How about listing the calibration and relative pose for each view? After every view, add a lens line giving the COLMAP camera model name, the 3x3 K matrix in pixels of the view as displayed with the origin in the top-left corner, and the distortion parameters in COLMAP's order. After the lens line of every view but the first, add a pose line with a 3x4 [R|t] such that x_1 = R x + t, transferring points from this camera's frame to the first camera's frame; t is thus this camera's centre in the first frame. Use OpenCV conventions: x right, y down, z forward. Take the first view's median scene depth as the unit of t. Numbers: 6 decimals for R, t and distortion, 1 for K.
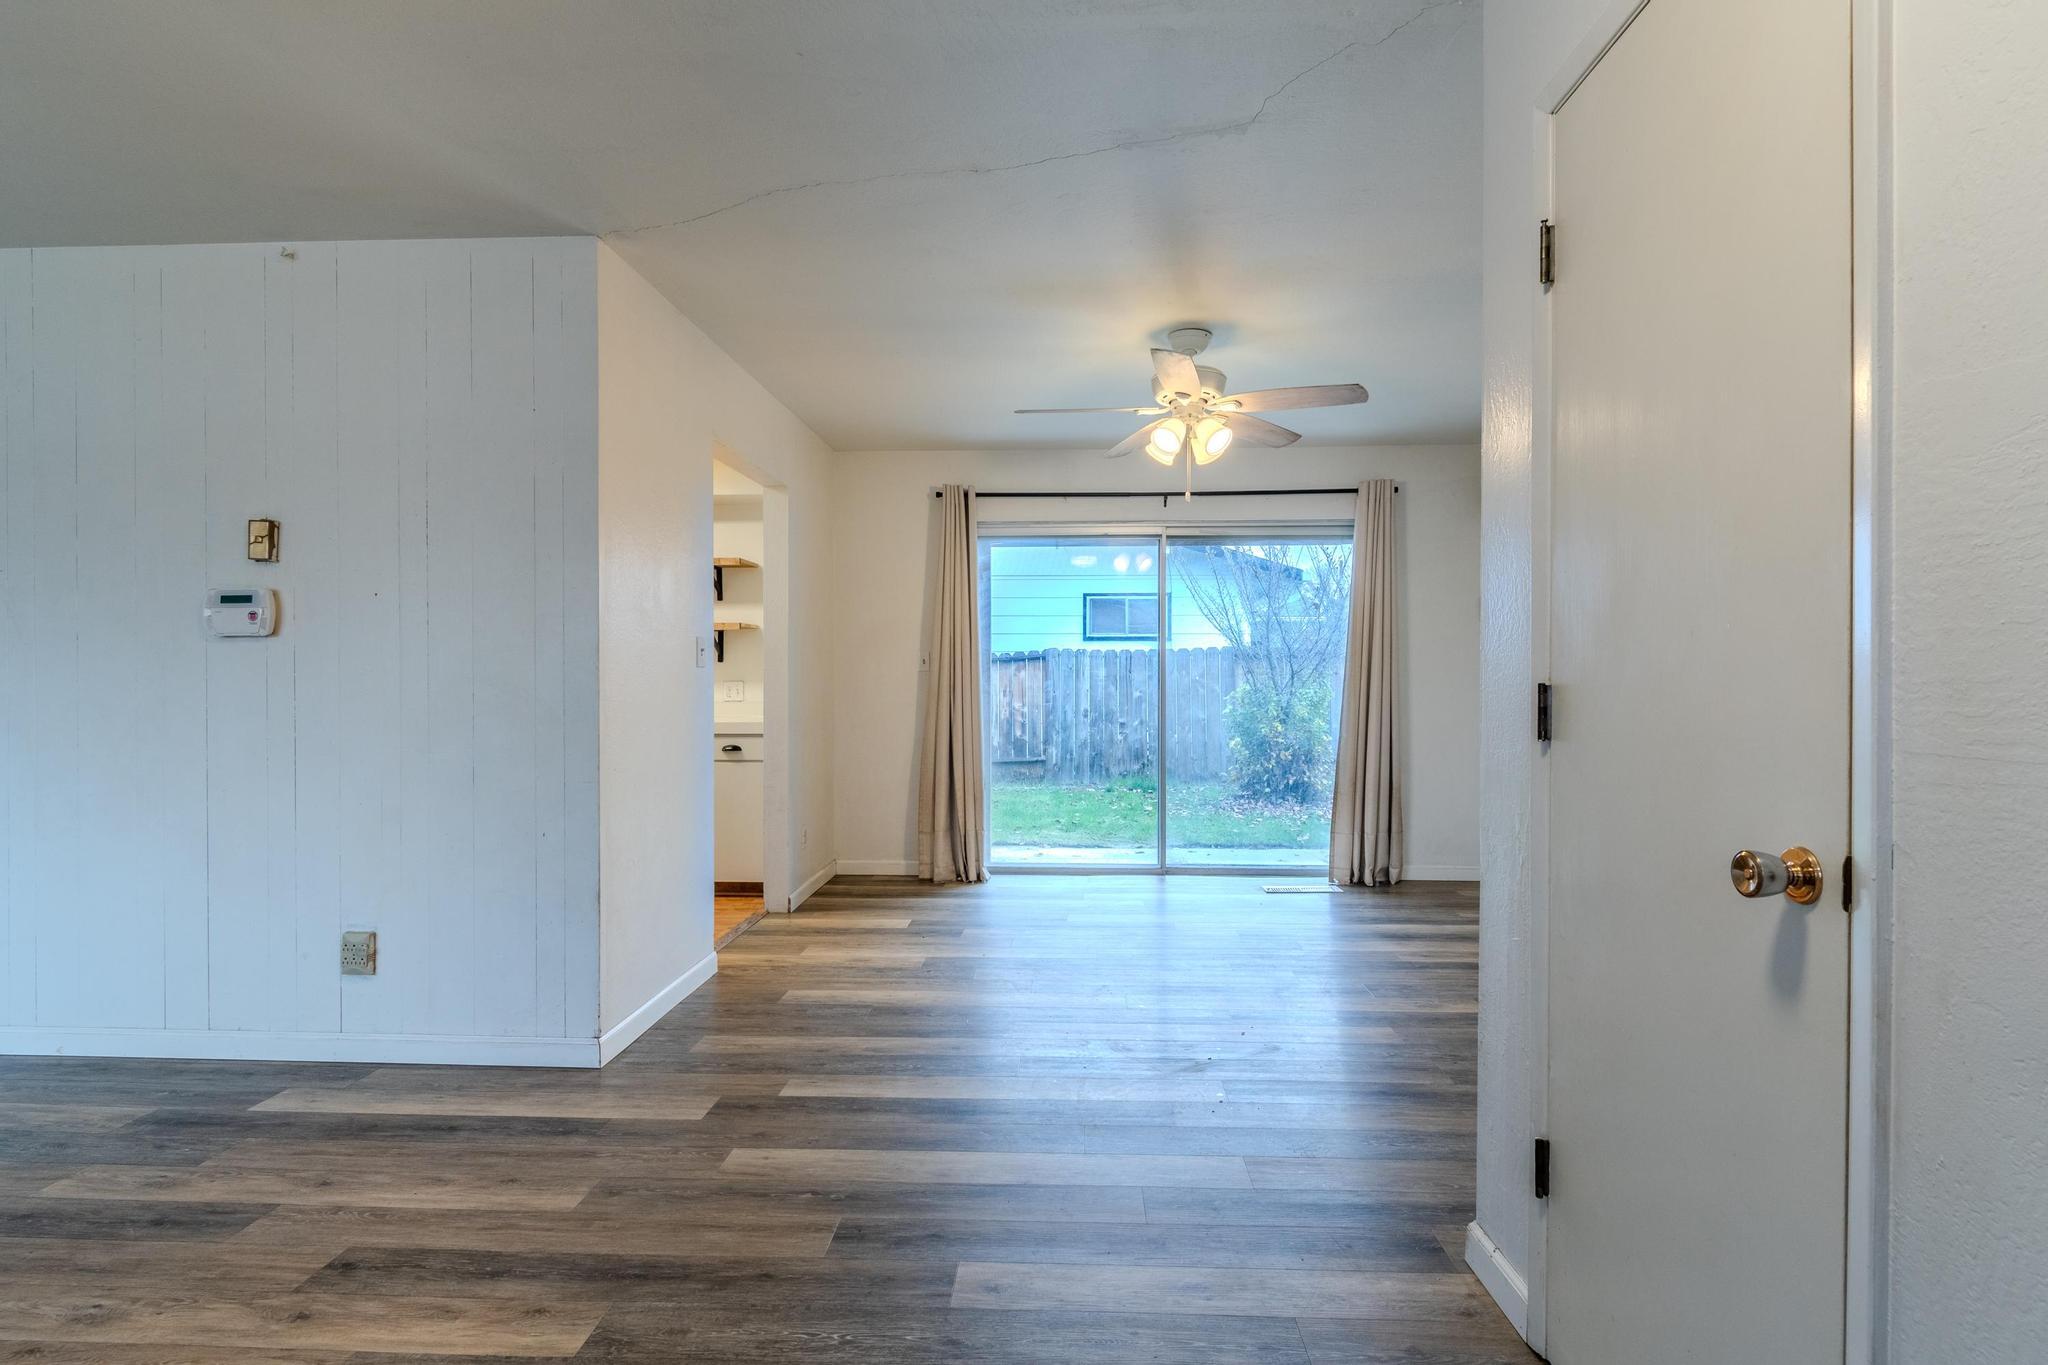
lens RADIAL K [[991.2, 0, 1028.3], [0, 991.2, 677.8], [0, 0, 1]] dist [0.002665, -0.002572]
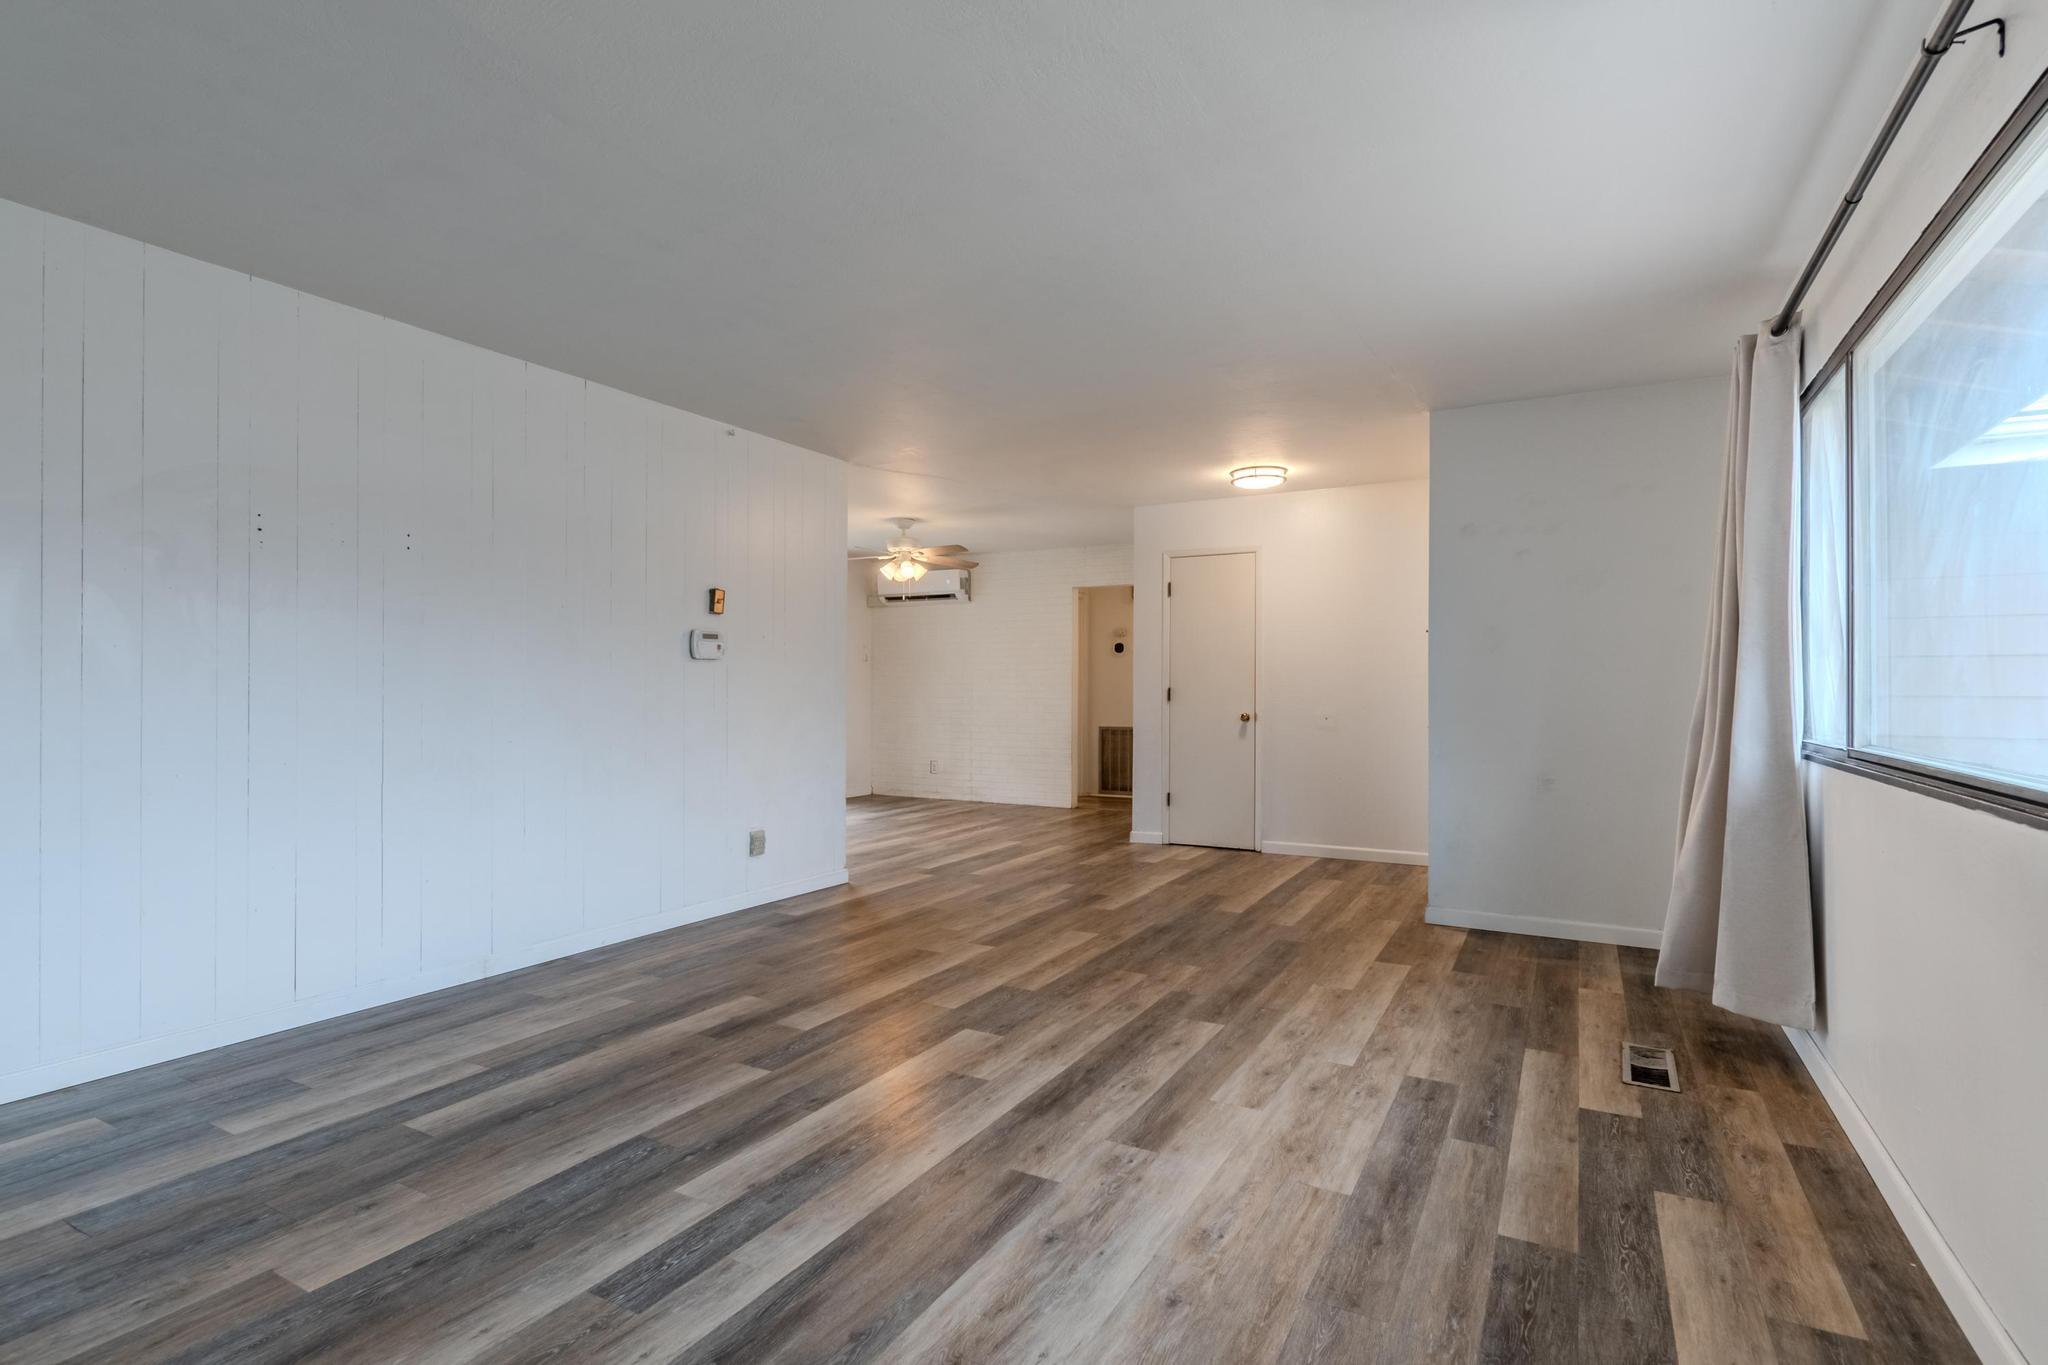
lens RADIAL K [[1012.4, 0, 1028.7], [0, 1012.4, 688.4], [0, 0, 1]] dist [0.004677, -0.004666]
pose [[0.432402, 0.000004, 0.901681, -0.673224], [-0.001252, 0.999999, 0.000596, 0.001536], [-0.901680, -0.001386, 0.432402, -0.064360]]
